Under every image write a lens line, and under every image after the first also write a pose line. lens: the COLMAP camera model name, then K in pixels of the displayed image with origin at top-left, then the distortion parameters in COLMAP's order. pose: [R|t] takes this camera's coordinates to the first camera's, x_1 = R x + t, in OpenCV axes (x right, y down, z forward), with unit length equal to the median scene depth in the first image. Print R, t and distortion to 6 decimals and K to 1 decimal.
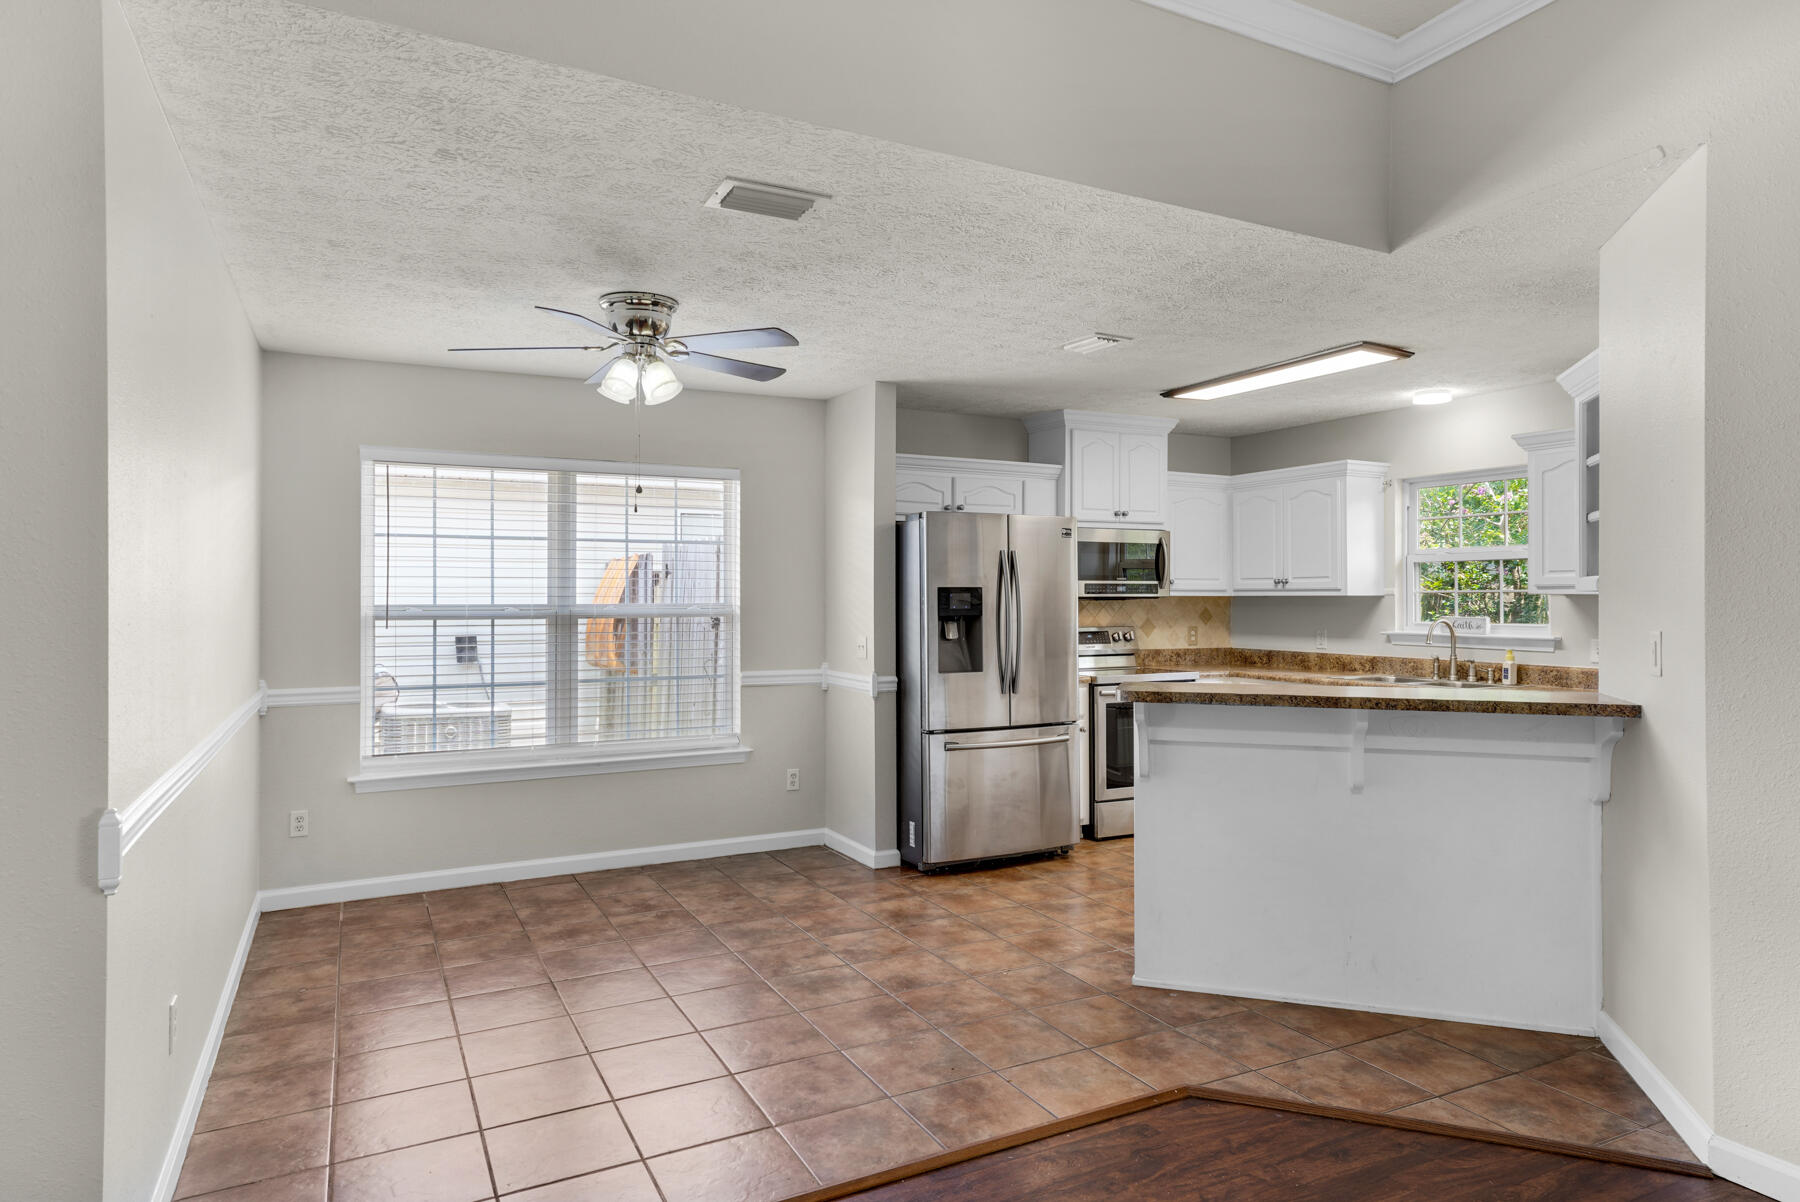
lens RADIAL K [[1069.9, 0, 895.3], [0, 1069.9, 592.1], [0, 0, 1]] dist [0.017687, 0.003254]
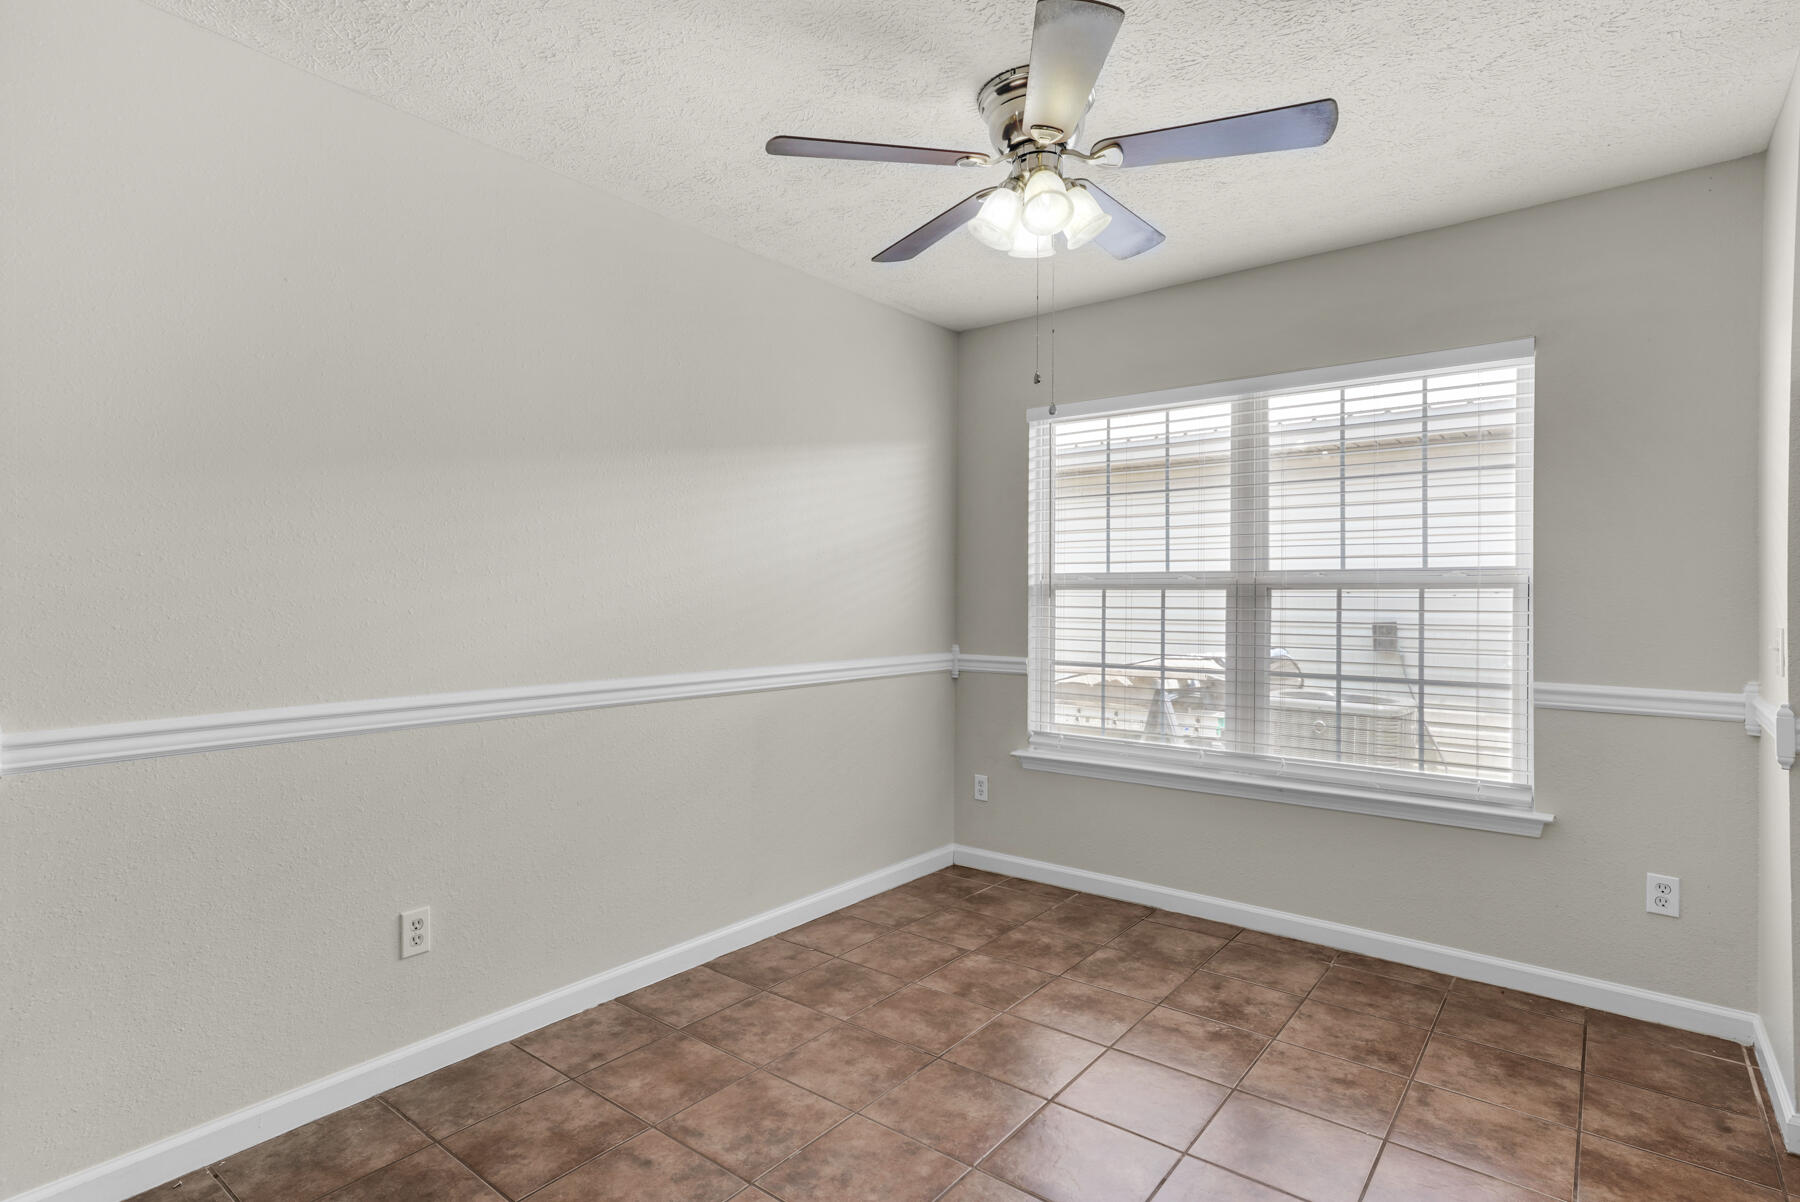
lens RADIAL K [[908.1, 0, 896.6], [0, 908.1, 595.0], [0, 0, 1]] dist [0.000166, 0.011318]
pose [[0.413306, -0.000044, -0.910592, 0.165429], [-0.000227, 1.000000, -0.000152, 0.027262], [0.910592, 0.000270, 0.413306, 0.478990]]
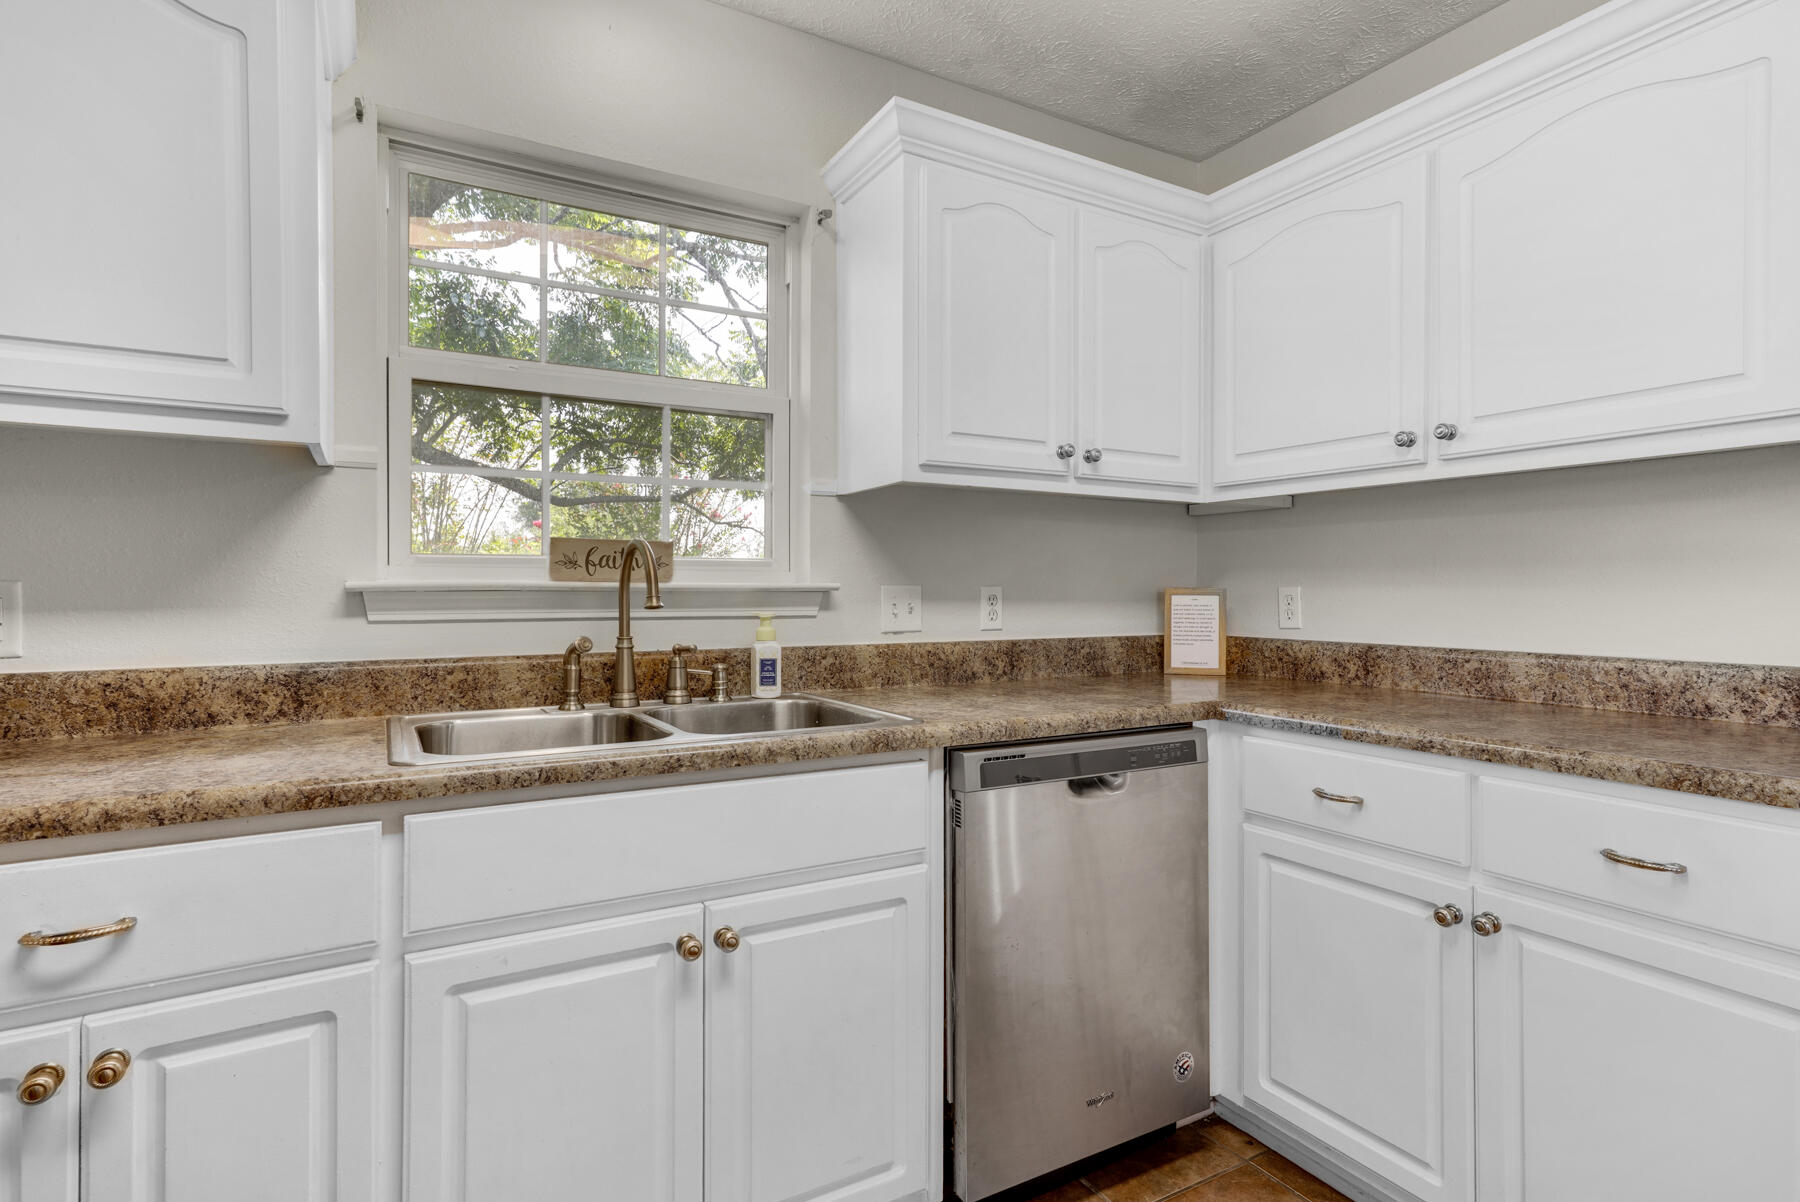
lens RADIAL K [[908.1, 0, 876.2], [0, 908.1, 591.2], [0, 0, 1]] dist [0.000166, 0.011318]
pose [[-0.031477, -0.000304, 0.999504, 0.220111], [-0.005242, 0.999986, 0.000139, 0.045323], [-0.999491, -0.005235, -0.031479, 1.004989]]
